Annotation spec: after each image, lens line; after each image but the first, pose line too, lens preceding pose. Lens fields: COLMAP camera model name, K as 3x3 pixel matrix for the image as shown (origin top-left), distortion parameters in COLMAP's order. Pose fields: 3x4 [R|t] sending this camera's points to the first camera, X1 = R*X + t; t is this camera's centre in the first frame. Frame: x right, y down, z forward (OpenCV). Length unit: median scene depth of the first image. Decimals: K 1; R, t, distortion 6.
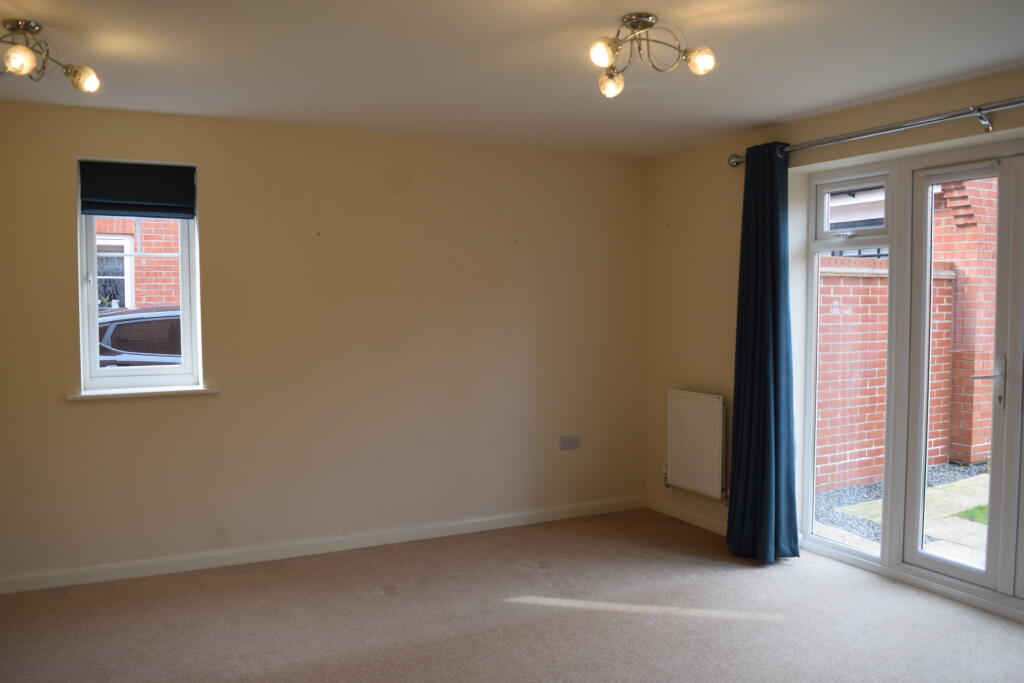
lens RADIAL K [[821.5, 0, 512.0], [0, 821.5, 341.5], [0, 0, 1]] dist [-0.077308, -0.000118]
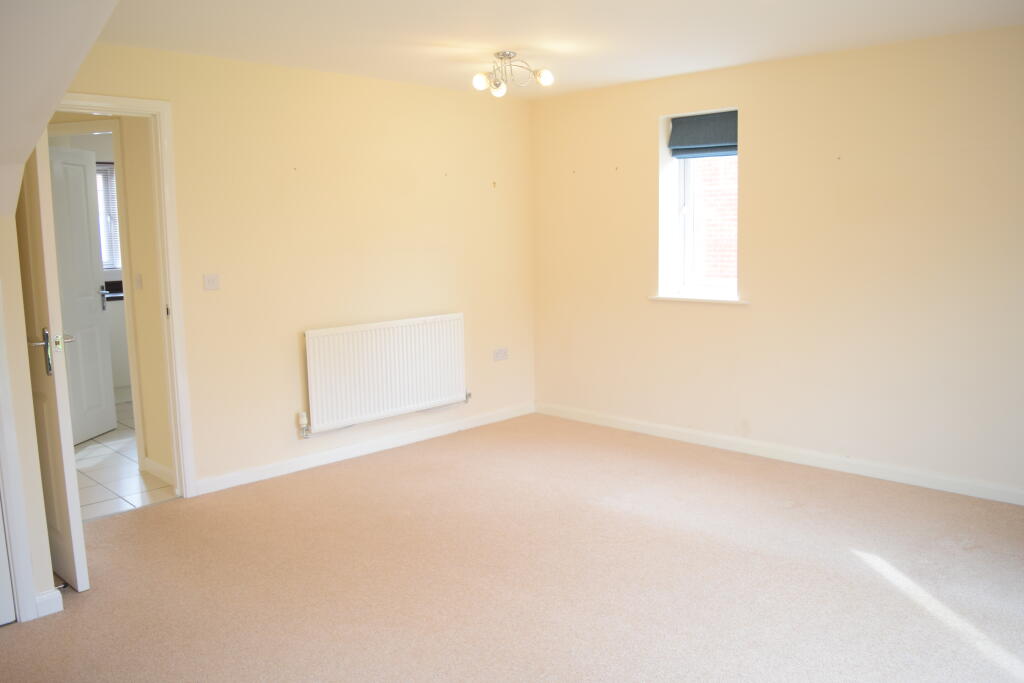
lens RADIAL K [[821.5, 0, 512.0], [0, 821.5, 341.5], [0, 0, 1]] dist [-0.077308, -0.000118]
pose [[0.316803, 0.127430, -0.939892, 0.666164], [-0.030946, 0.991795, 0.124036, -0.019836], [0.947987, -0.010209, 0.318147, 0.324203]]
